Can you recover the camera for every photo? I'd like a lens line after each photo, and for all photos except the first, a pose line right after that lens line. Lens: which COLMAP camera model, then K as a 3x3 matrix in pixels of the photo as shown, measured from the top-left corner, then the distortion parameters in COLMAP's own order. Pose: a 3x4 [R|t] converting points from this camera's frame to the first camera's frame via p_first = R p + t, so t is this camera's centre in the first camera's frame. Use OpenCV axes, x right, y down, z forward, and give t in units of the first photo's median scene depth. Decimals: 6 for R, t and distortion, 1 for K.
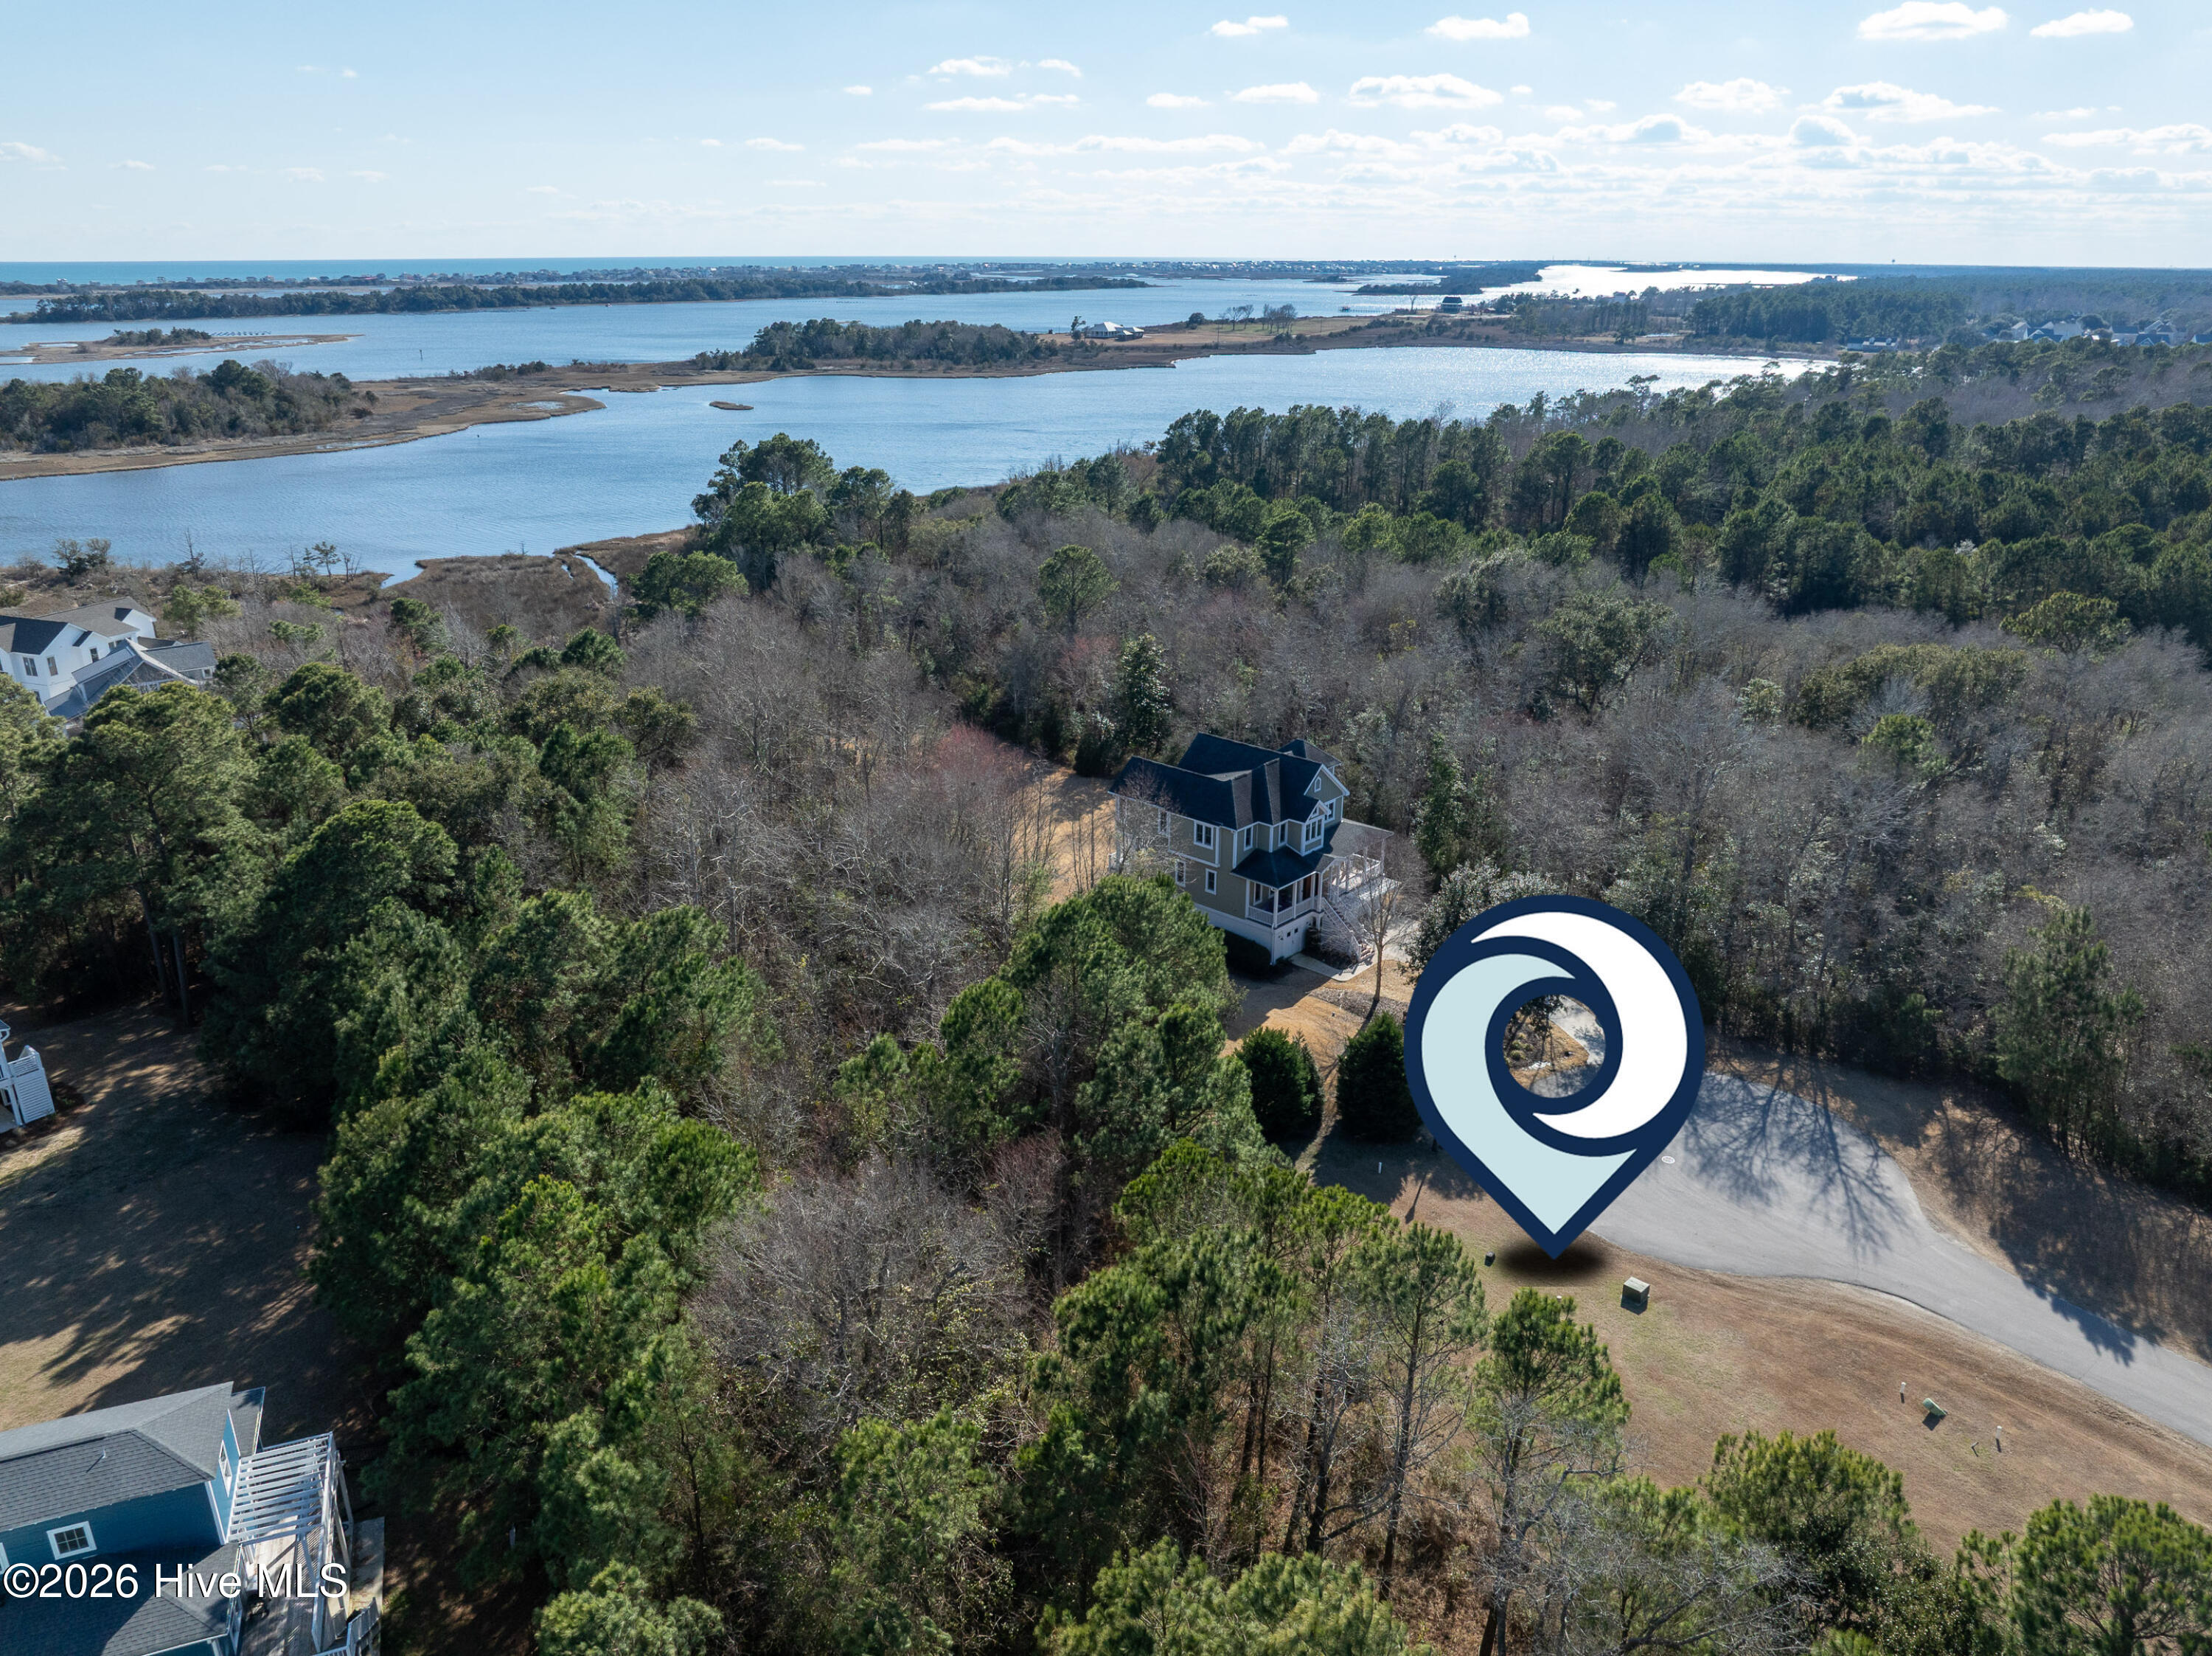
lens RADIAL K [[1554.1, 0, 1114.2], [0, 1554.1, 832.2], [0, 0, 1]] dist [-0.043304, 0.009610]
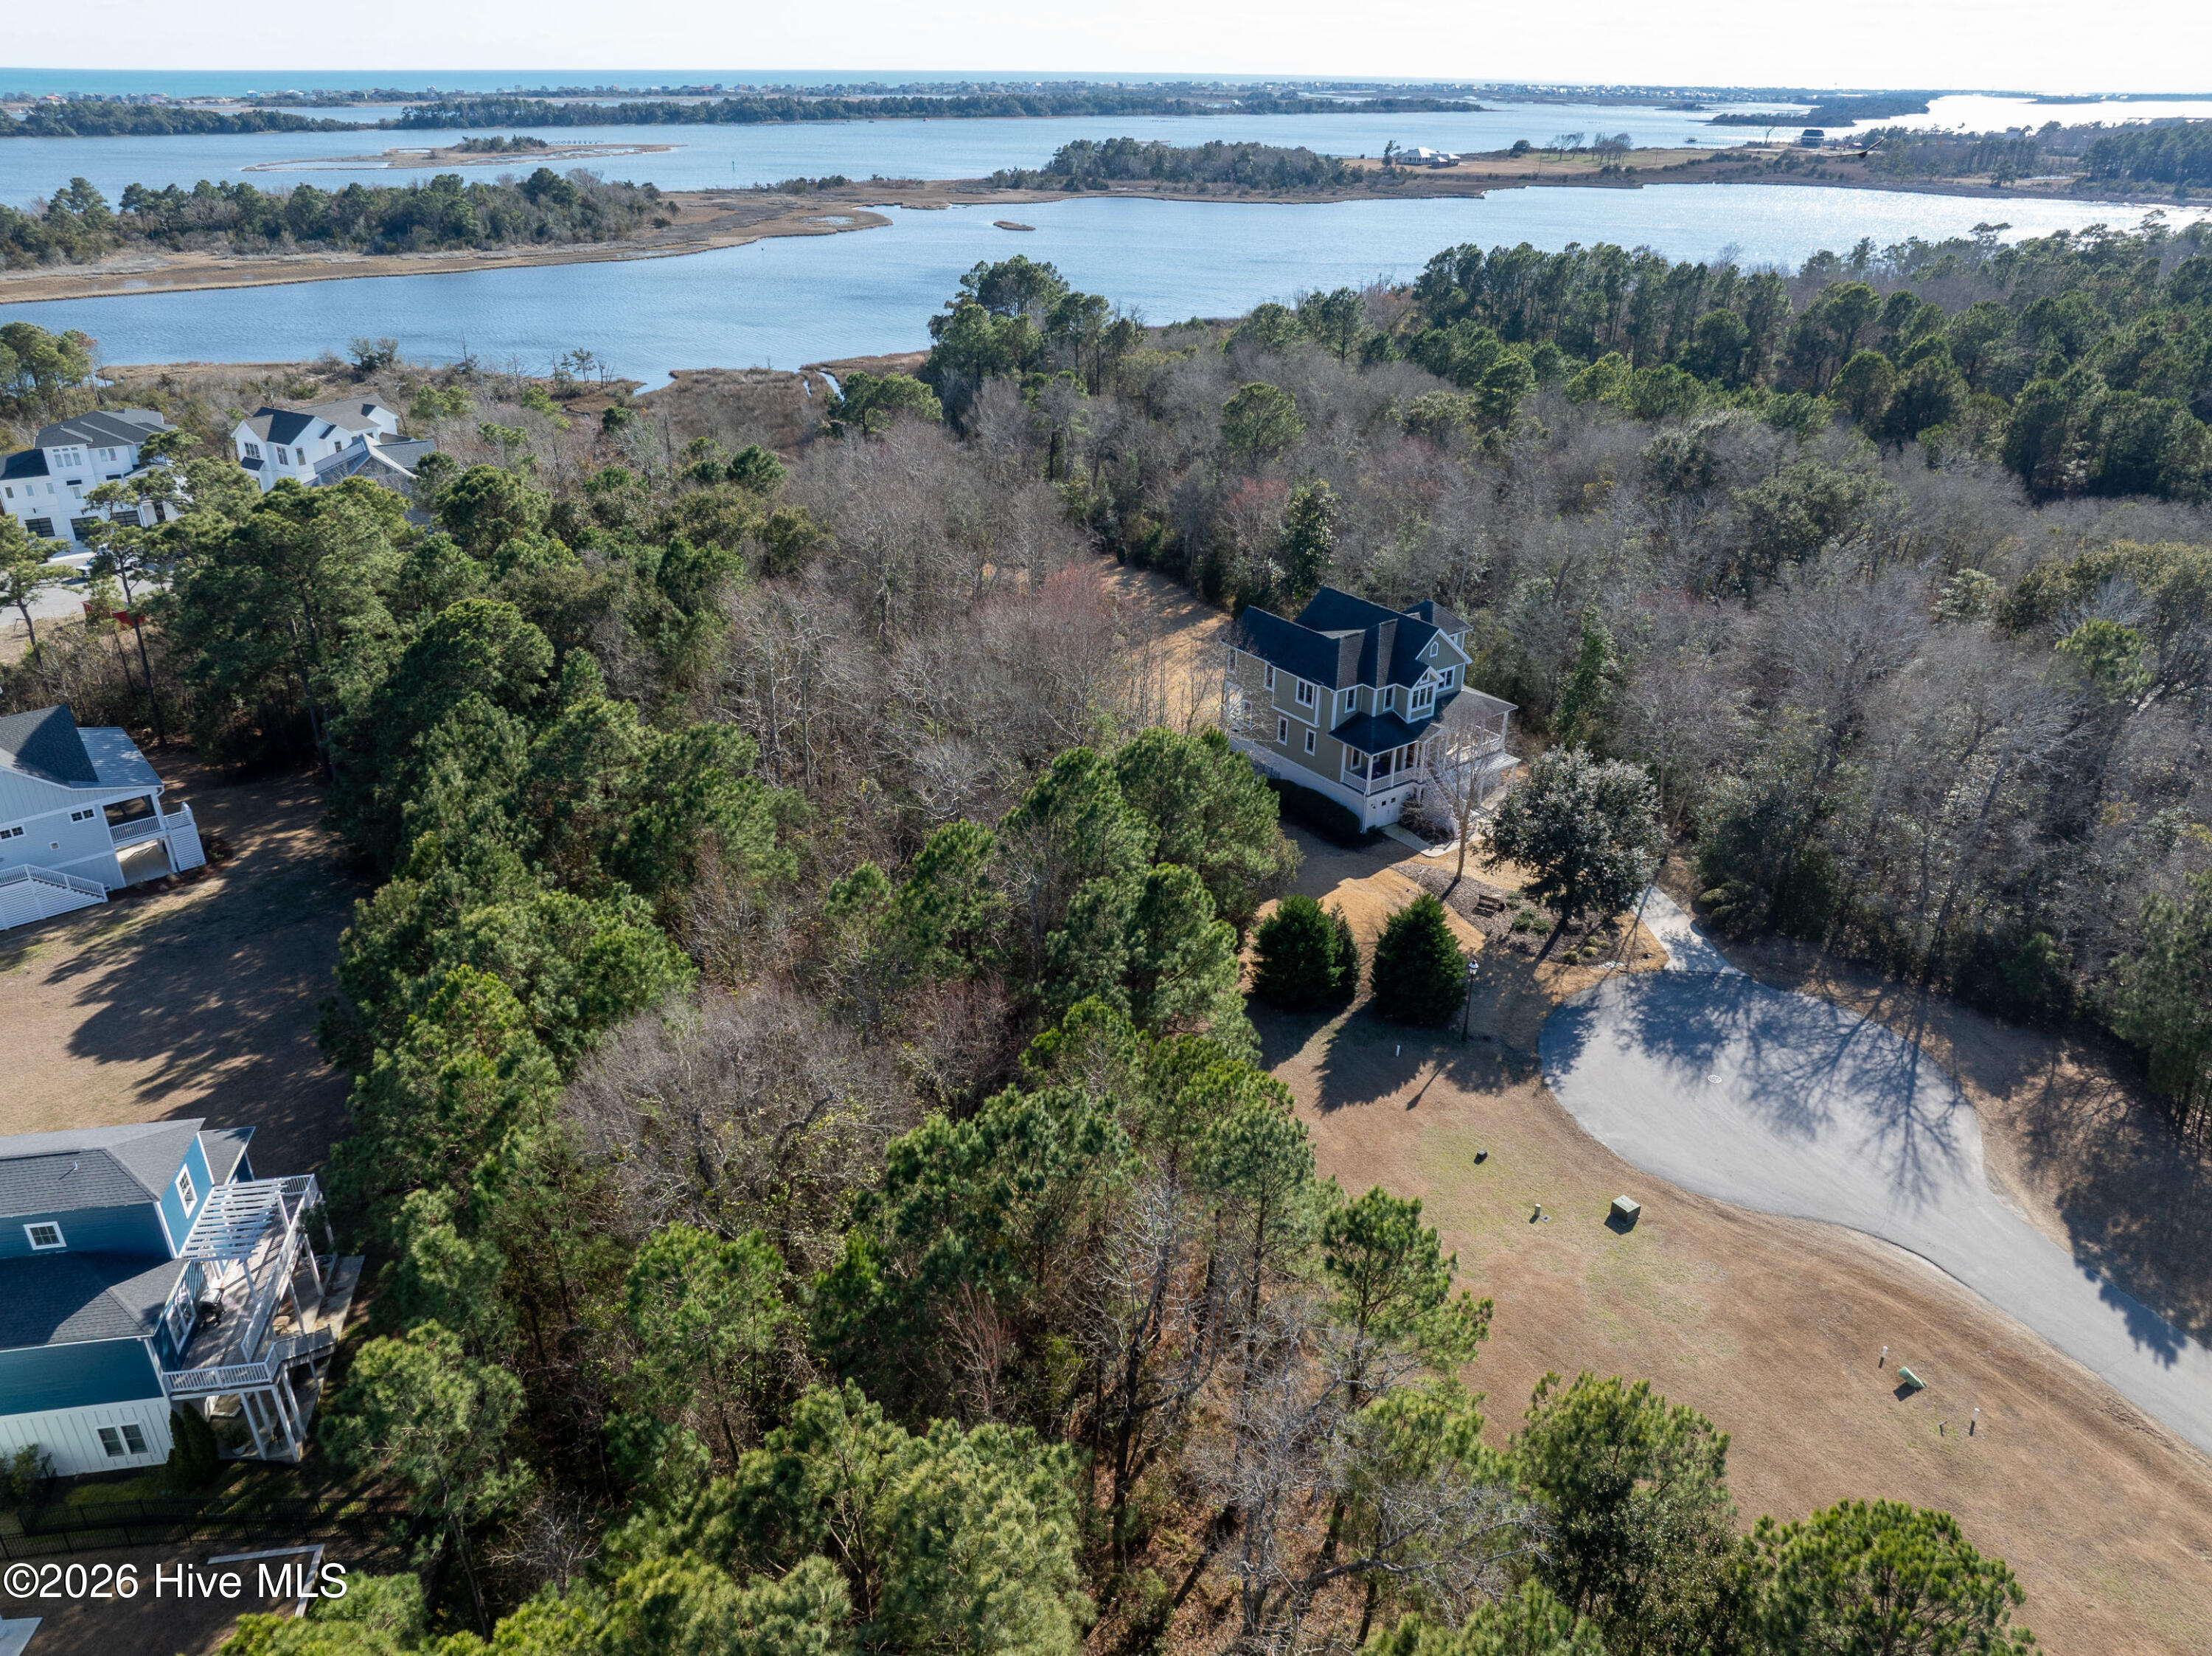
lens RADIAL K [[1554.2, 0, 1106.0], [0, 1554.2, 828.0], [0, 0, 1]] dist [-0.046073, 0.008688]
pose [[0.980213, 0.093088, -0.174689, 0.111574], [-0.075340, 0.991547, 0.105629, -0.007510], [0.183045, -0.090378, 0.978941, 0.023262]]
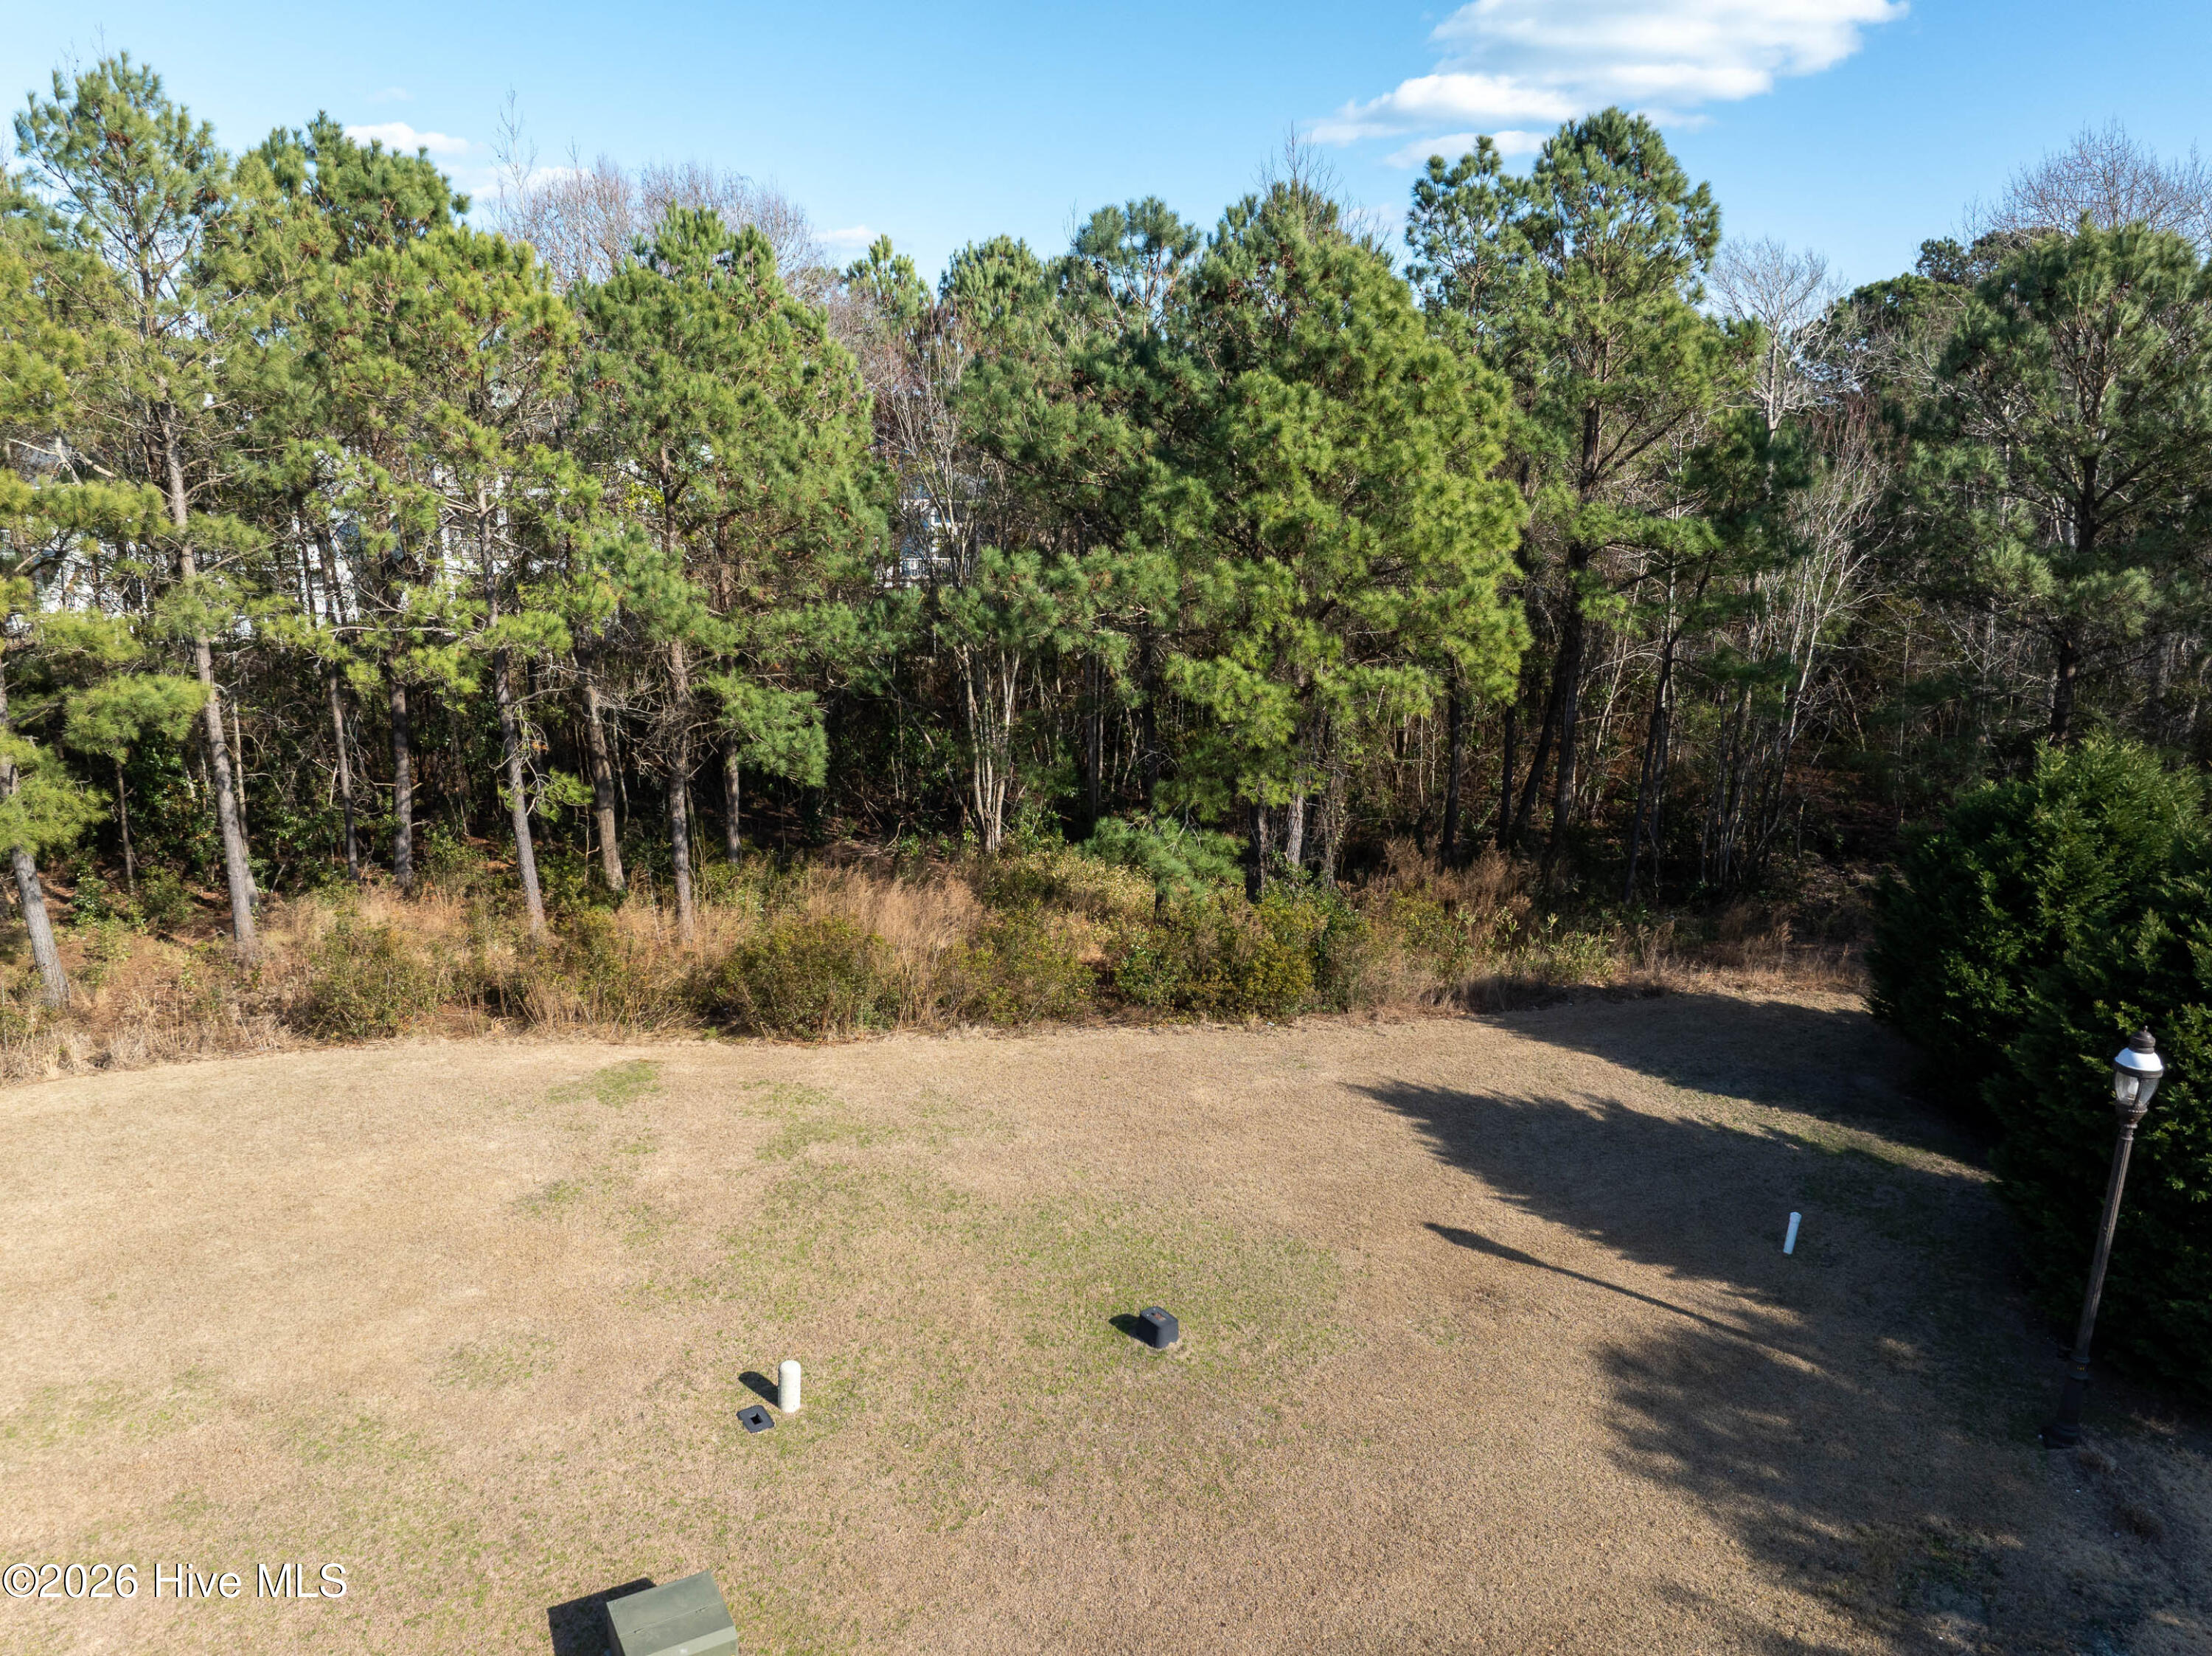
lens RADIAL K [[1554.2, 0, 1106.0], [0, 1554.2, 828.0], [0, 0, 1]] dist [-0.046073, 0.008688]
pose [[-0.262577, 0.243997, -0.933552, 0.312834], [-0.339065, 0.882468, 0.326014, 0.087825], [0.903376, 0.402138, -0.148985, 0.688134]]
